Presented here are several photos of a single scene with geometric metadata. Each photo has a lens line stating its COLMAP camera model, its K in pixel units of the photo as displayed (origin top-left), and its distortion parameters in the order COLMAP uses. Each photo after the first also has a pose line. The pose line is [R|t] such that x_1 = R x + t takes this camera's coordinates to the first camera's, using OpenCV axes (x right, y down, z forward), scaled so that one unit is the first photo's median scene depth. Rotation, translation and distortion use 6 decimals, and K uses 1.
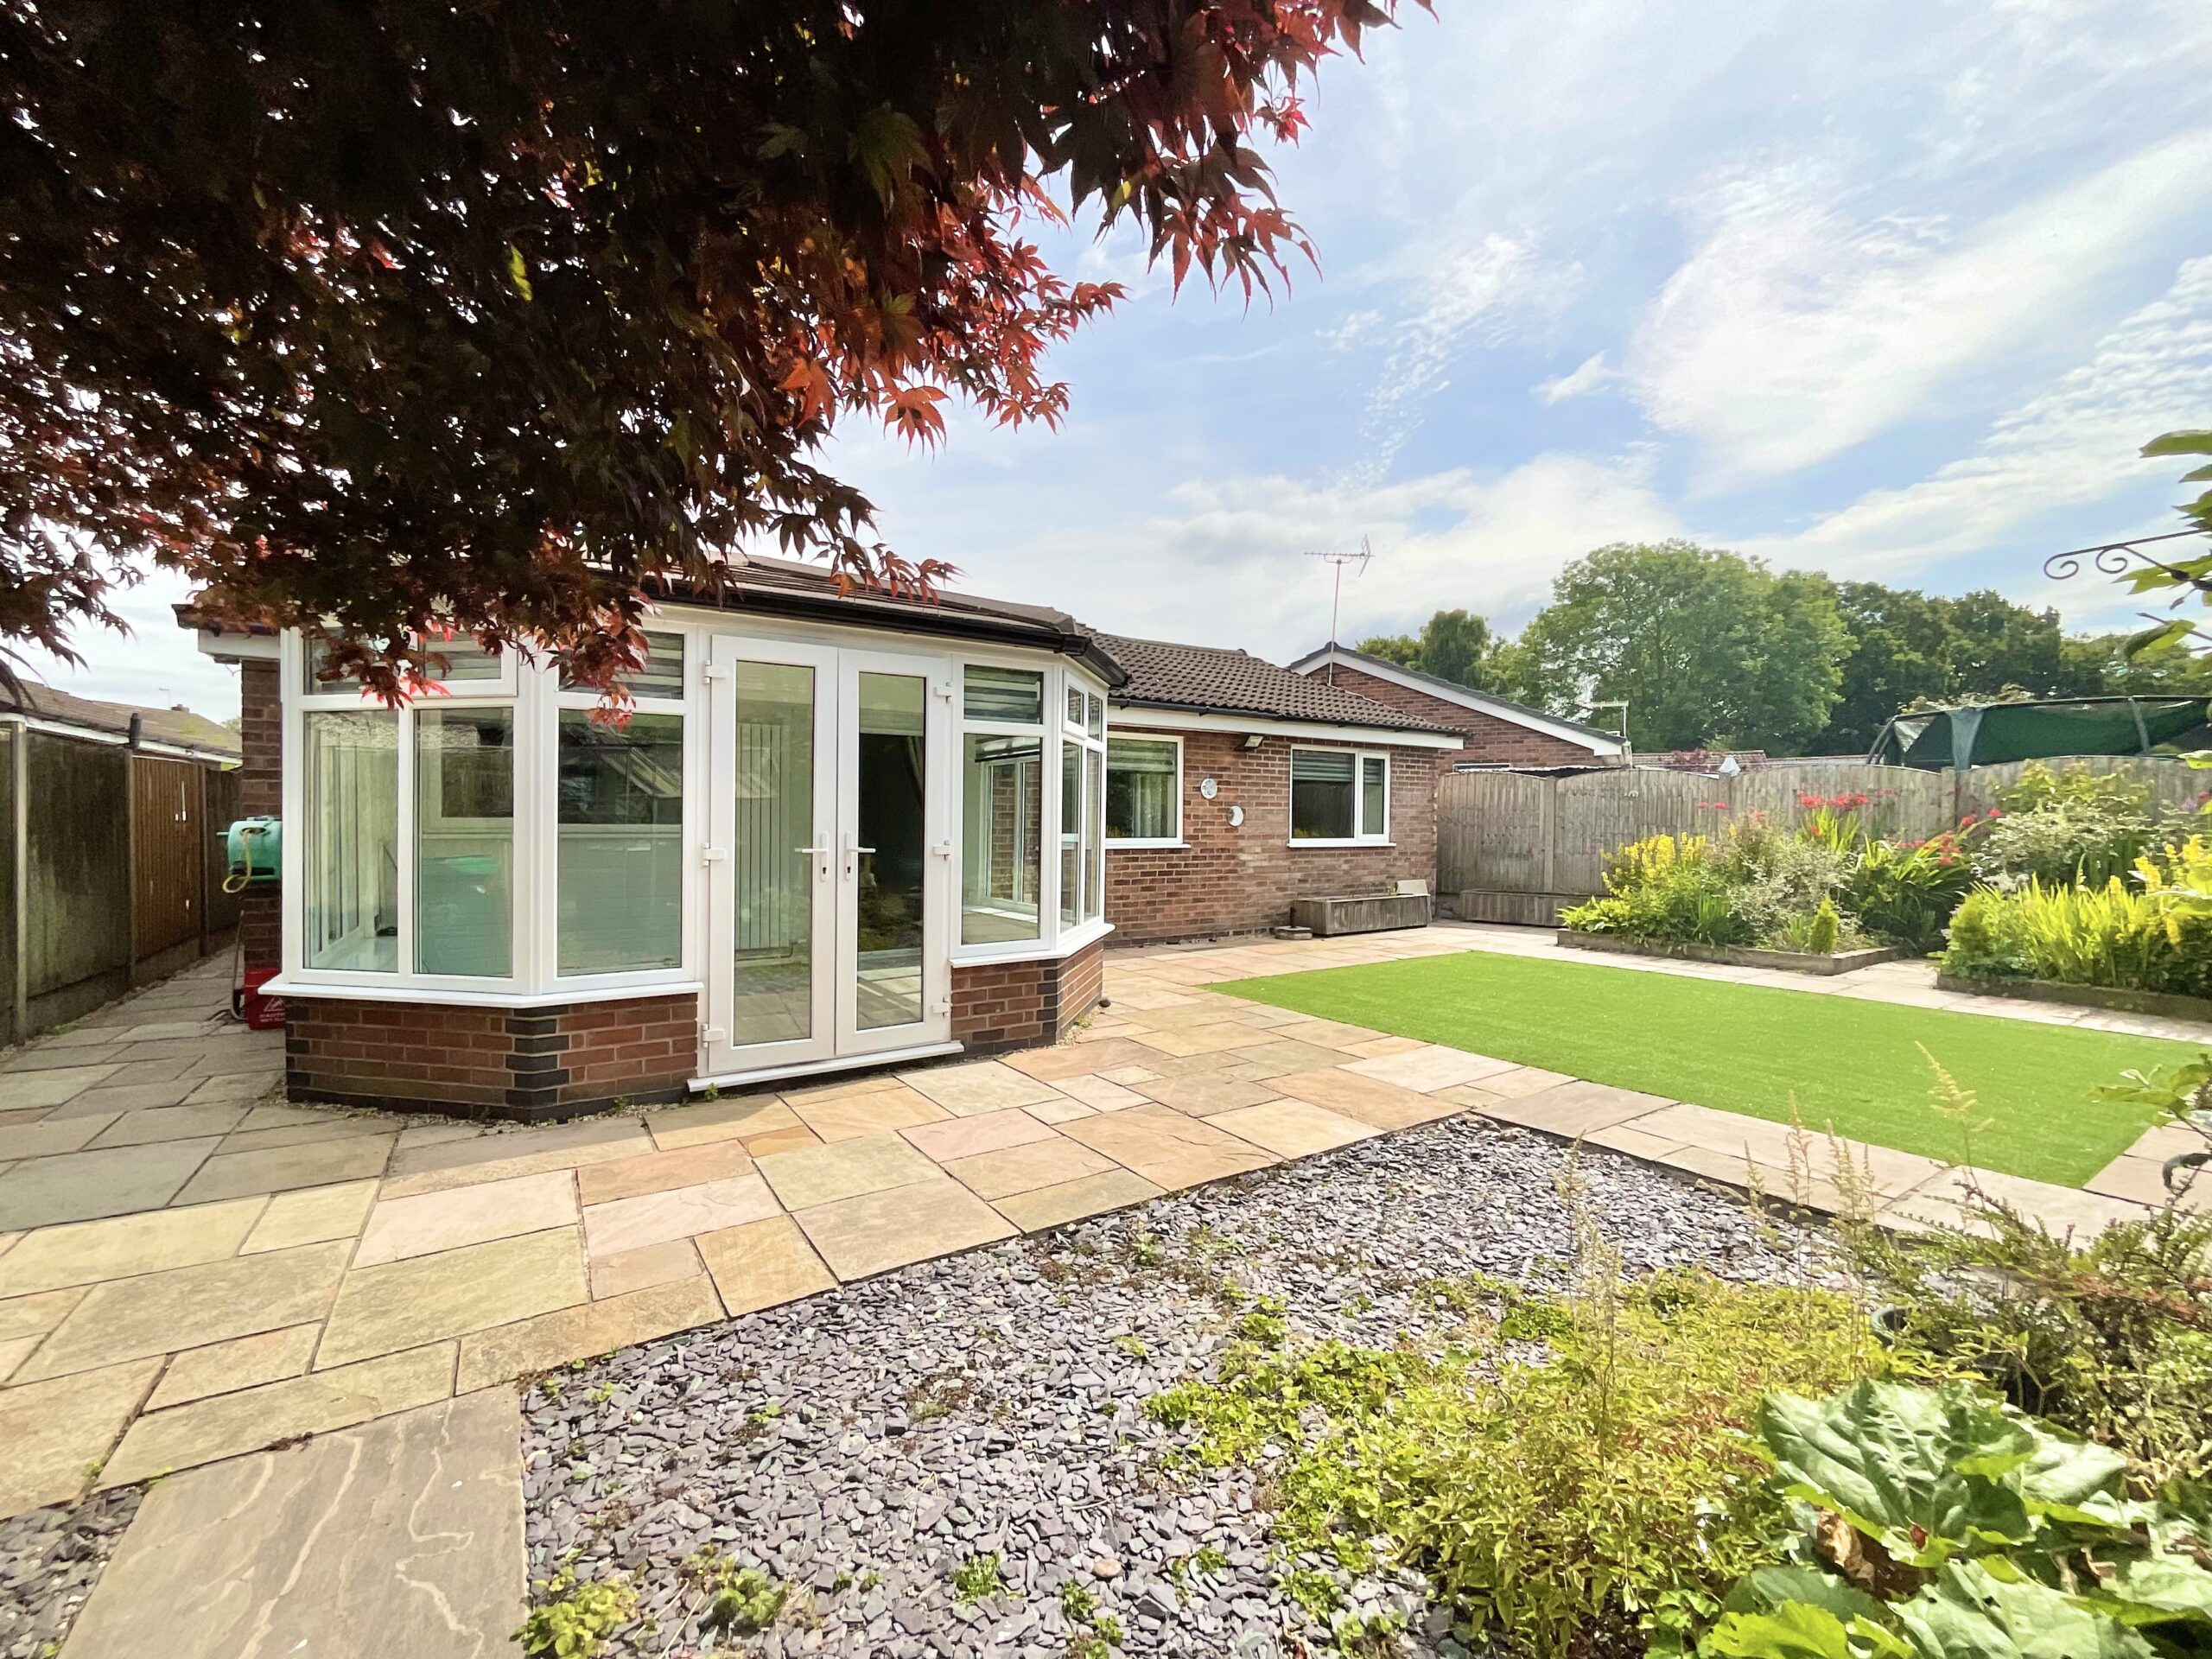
lens RADIAL K [[903.3, 0, 1100.7], [0, 903.3, 839.6], [0, 0, 1]] dist [0.002428, -0.000187]
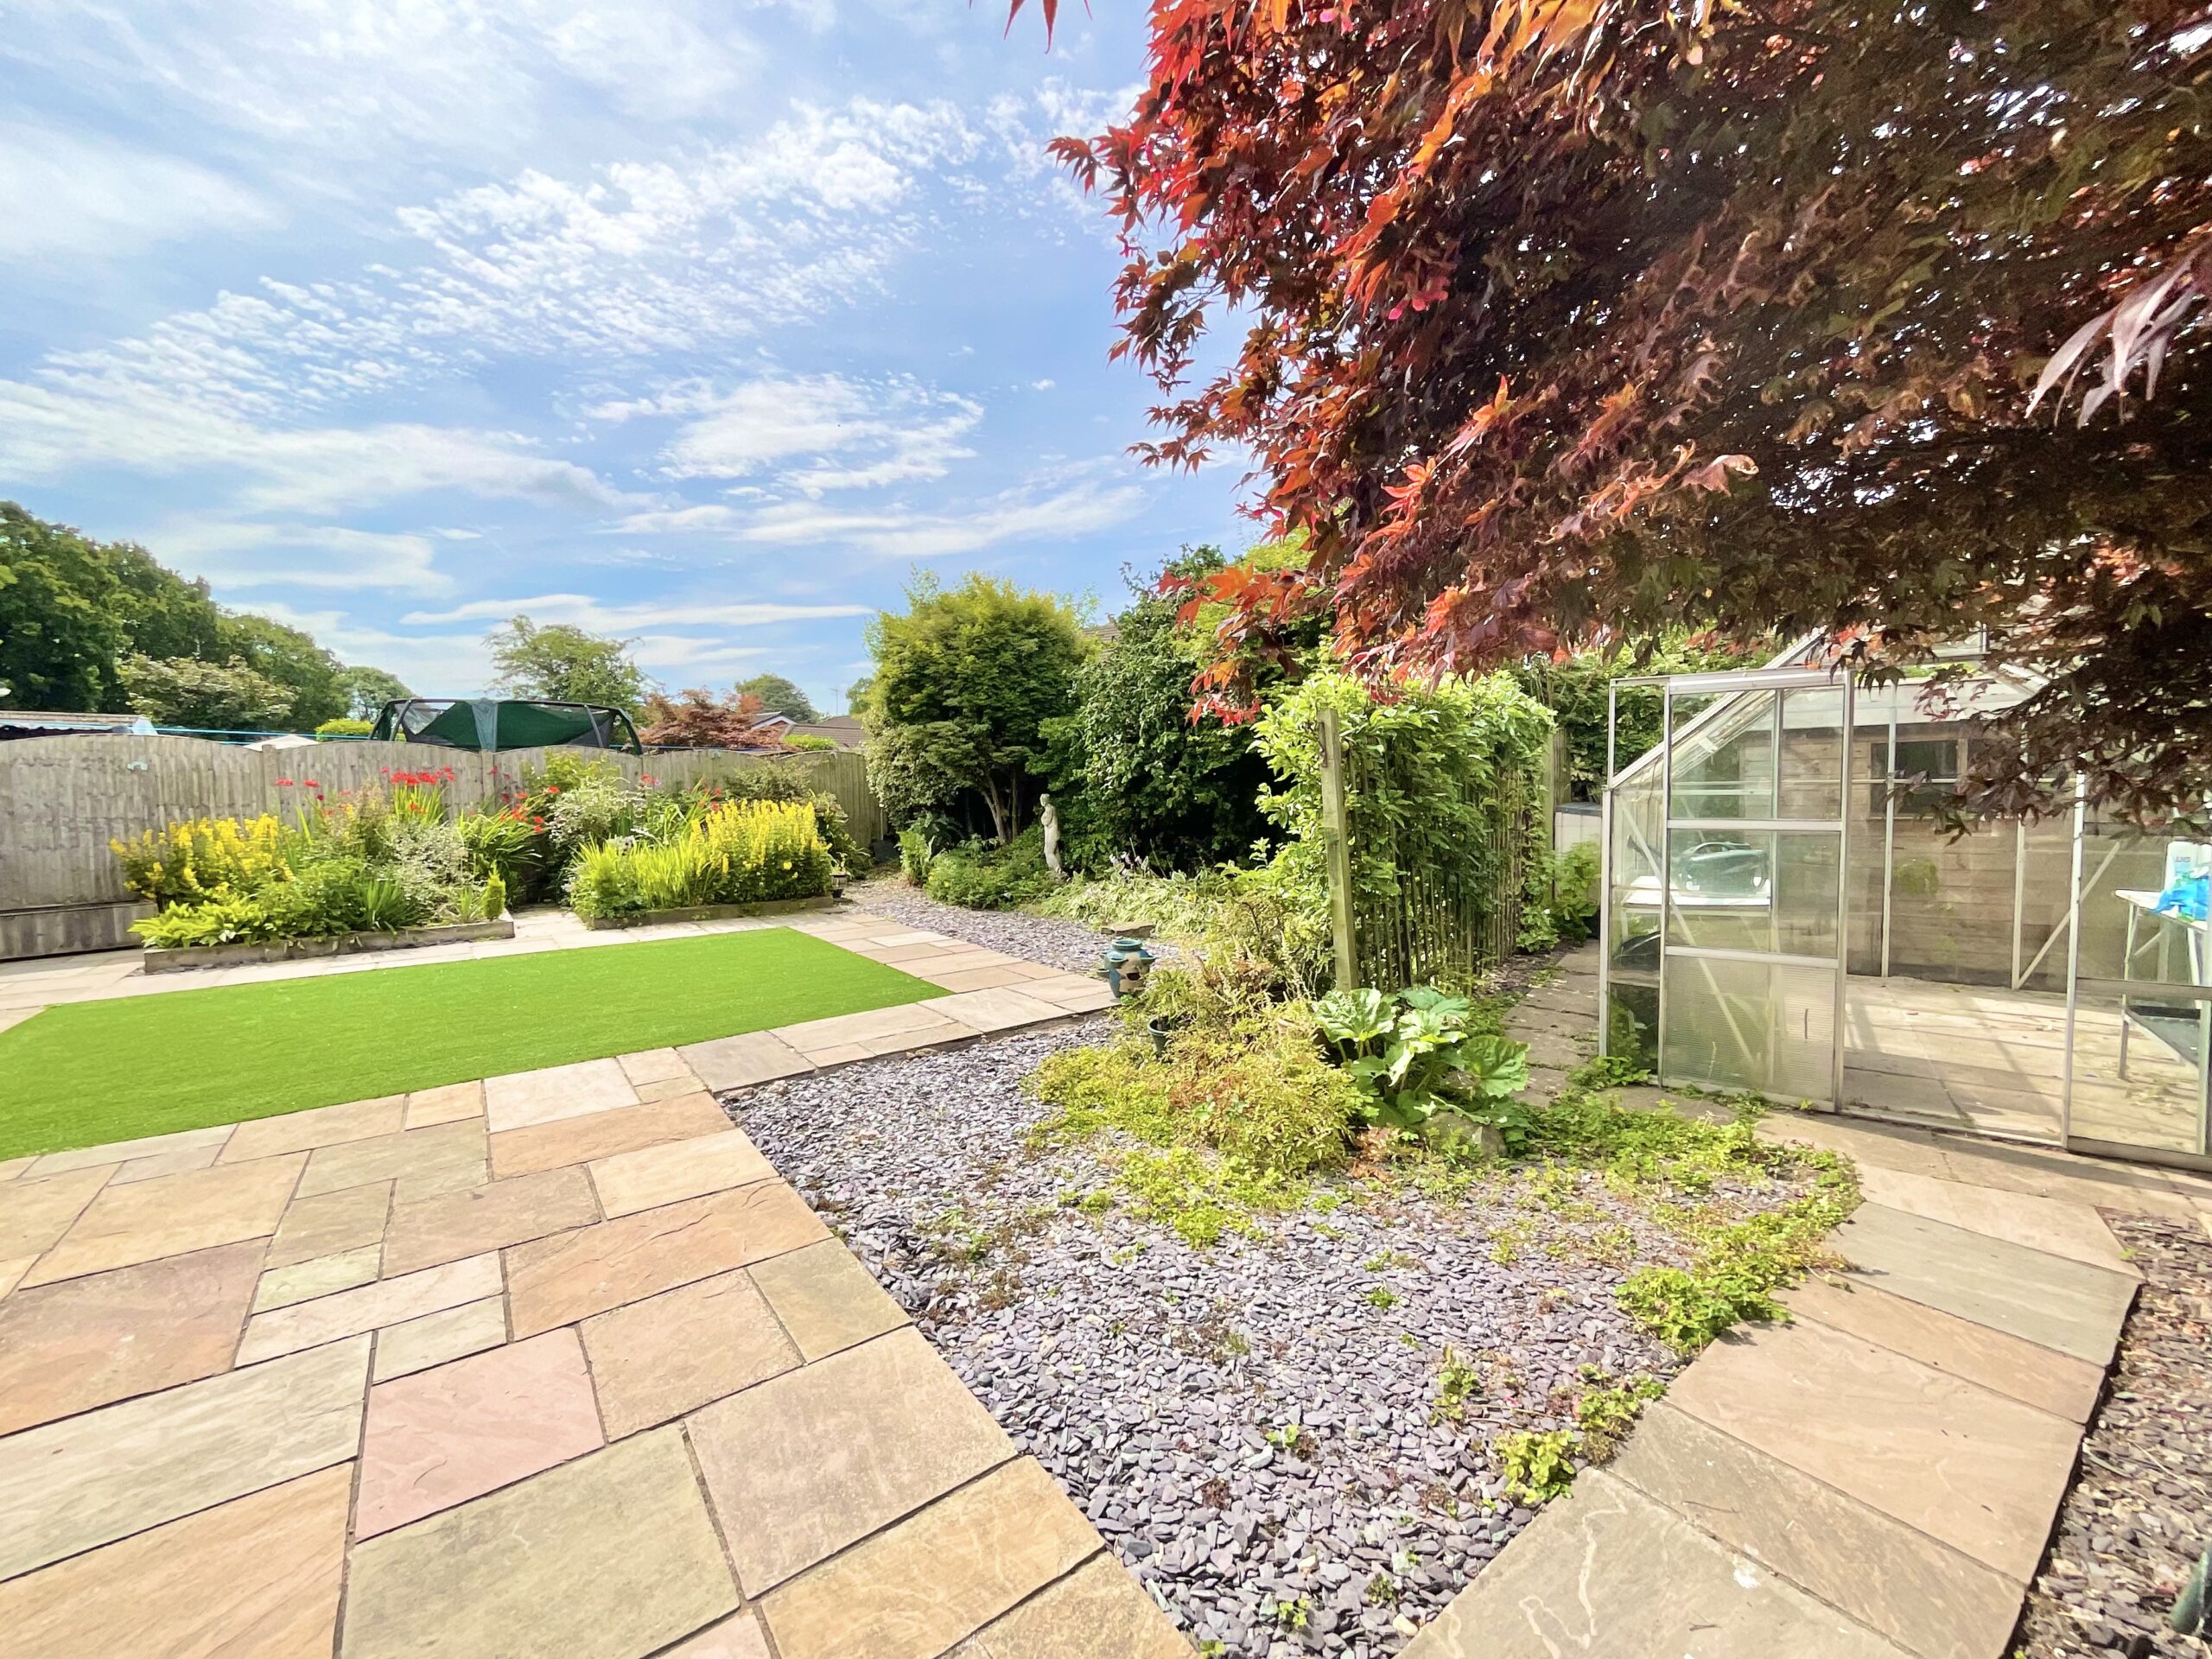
lens RADIAL K [[903.3, 0, 1104.7], [0, 903.3, 819.7], [0, 0, 1]] dist [0.002428, -0.000187]
pose [[-0.057086, -0.045434, 0.997335, -0.354983], [0.026996, 0.998528, 0.047034, -0.028679], [-0.998004, 0.029609, -0.055775, 0.327389]]
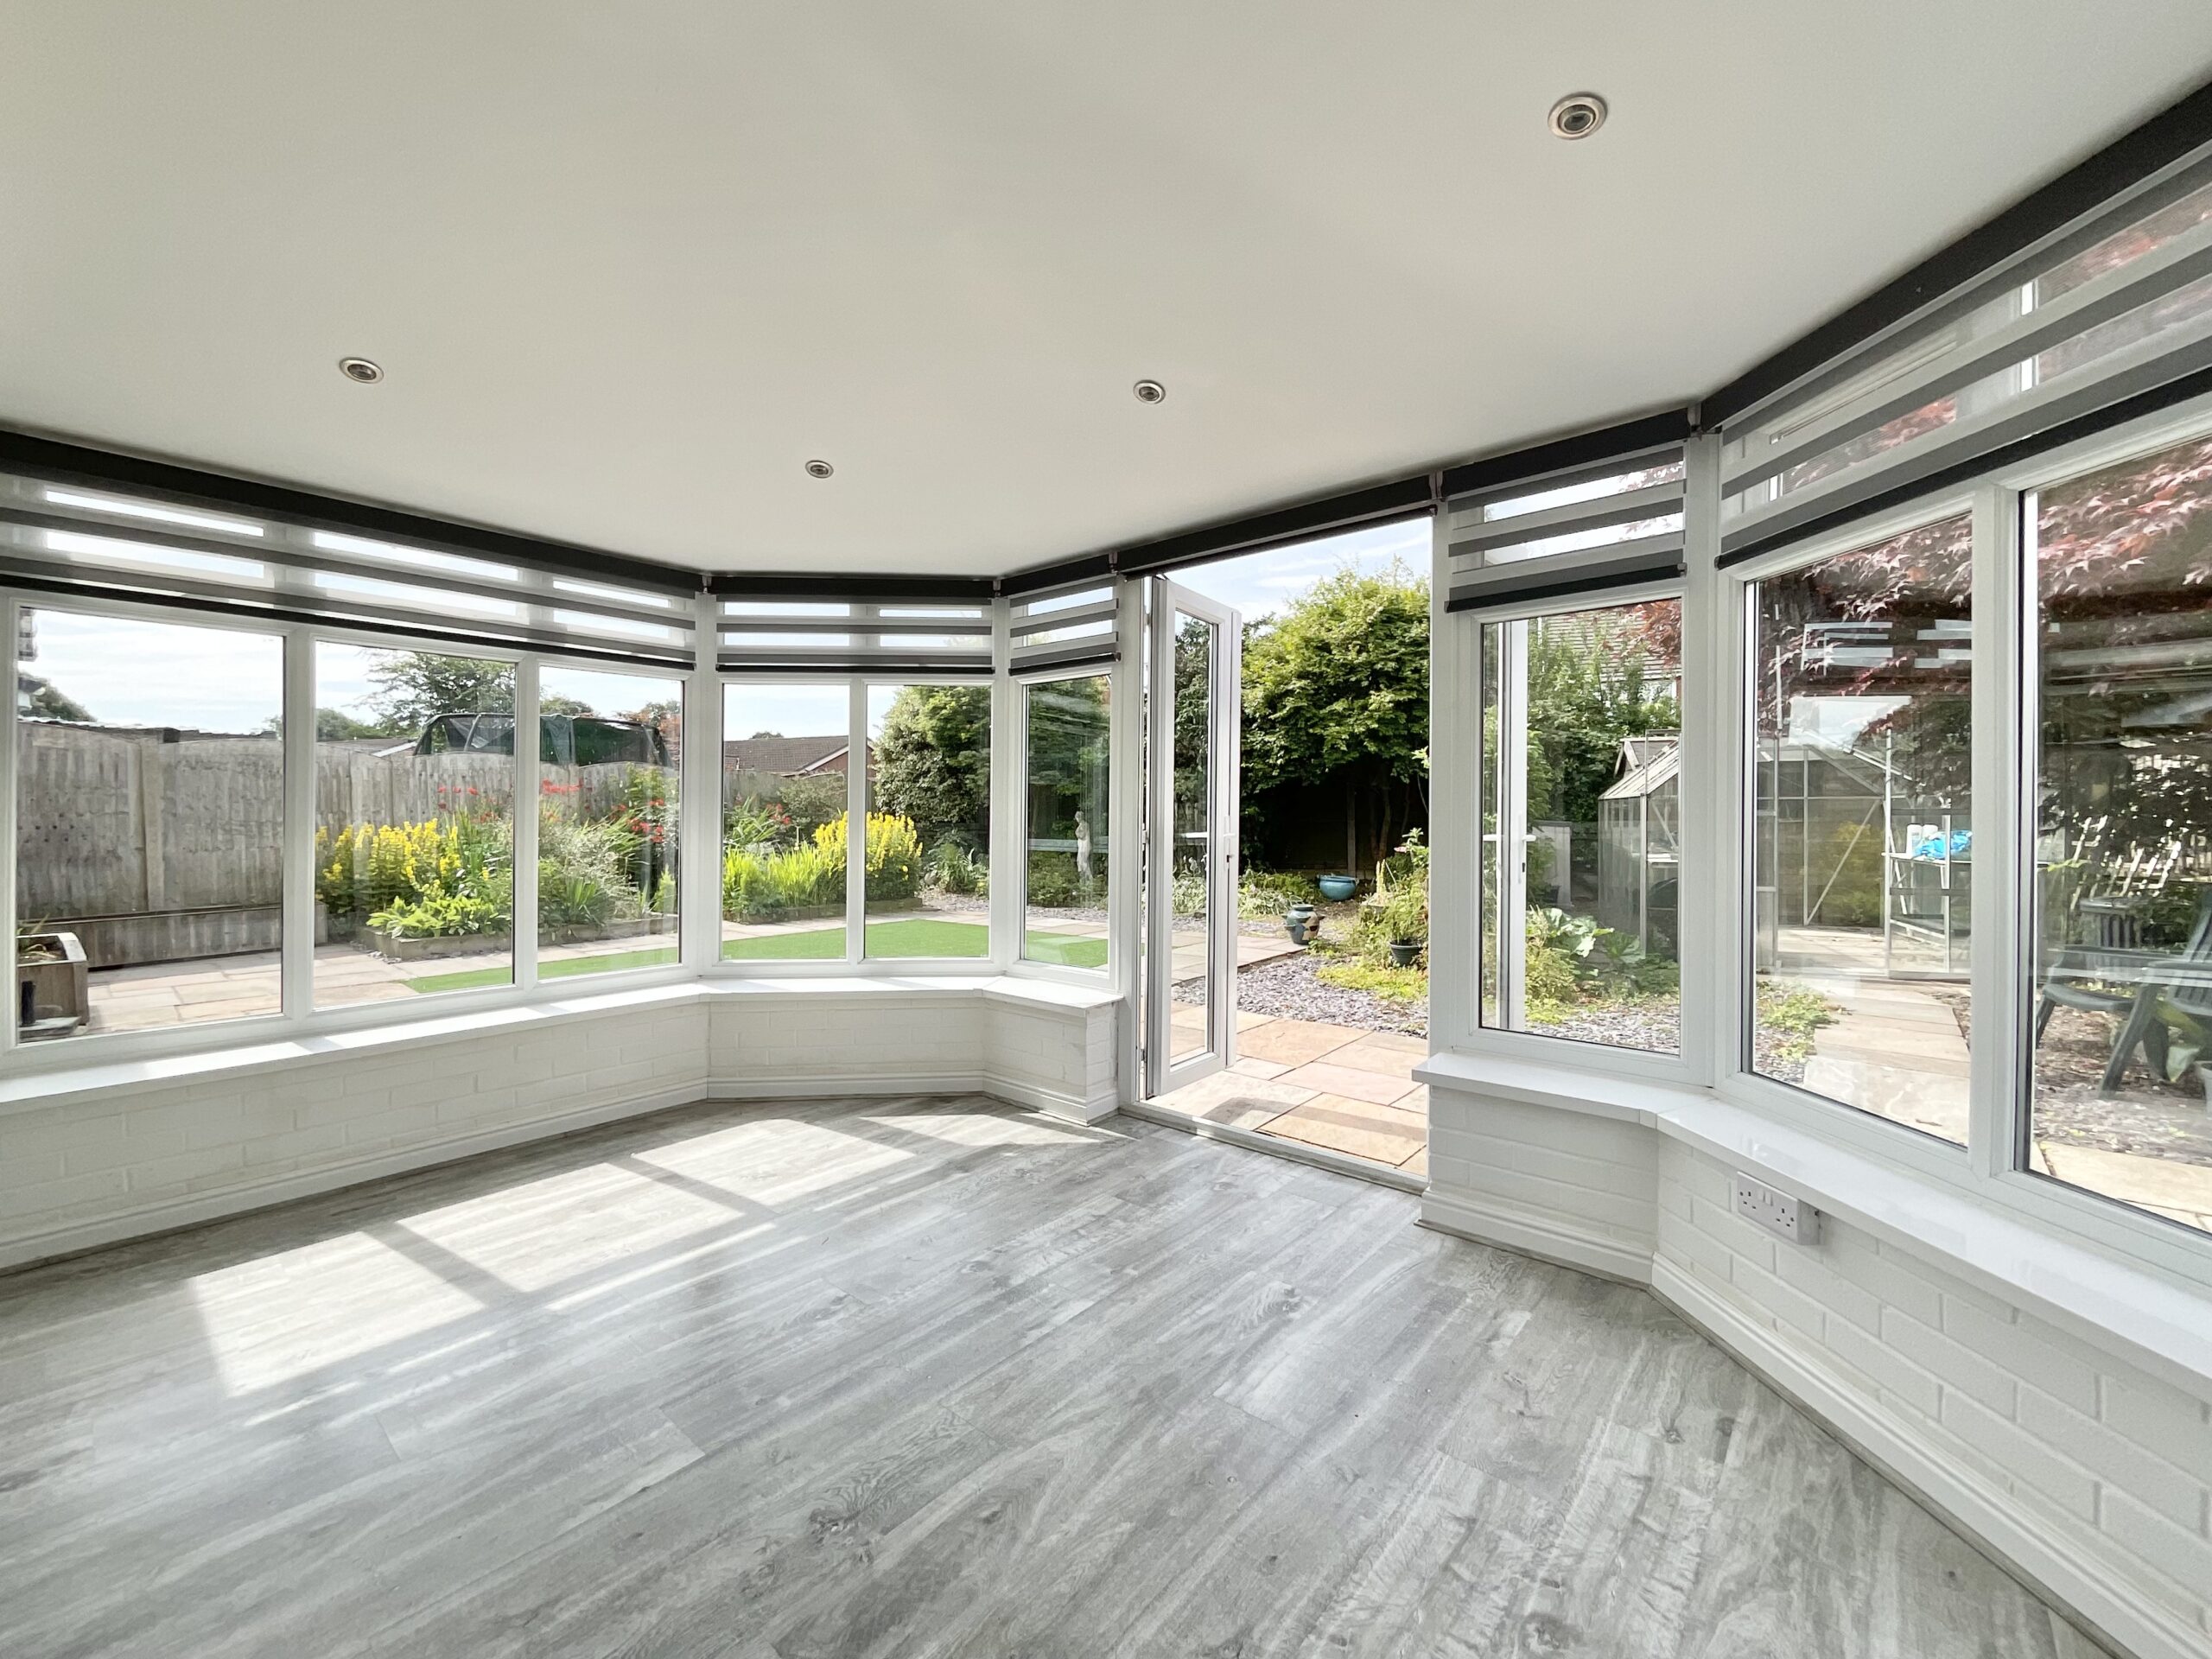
lens RADIAL K [[903.3, 0, 1104.0], [0, 903.3, 818.1], [0, 0, 1]] dist [0.002428, -0.000187]
pose [[-0.285648, -0.007259, 0.958307, -0.572993], [0.017044, 0.999775, 0.012654, -0.011600], [-0.958183, 0.019948, -0.285460, 0.814954]]
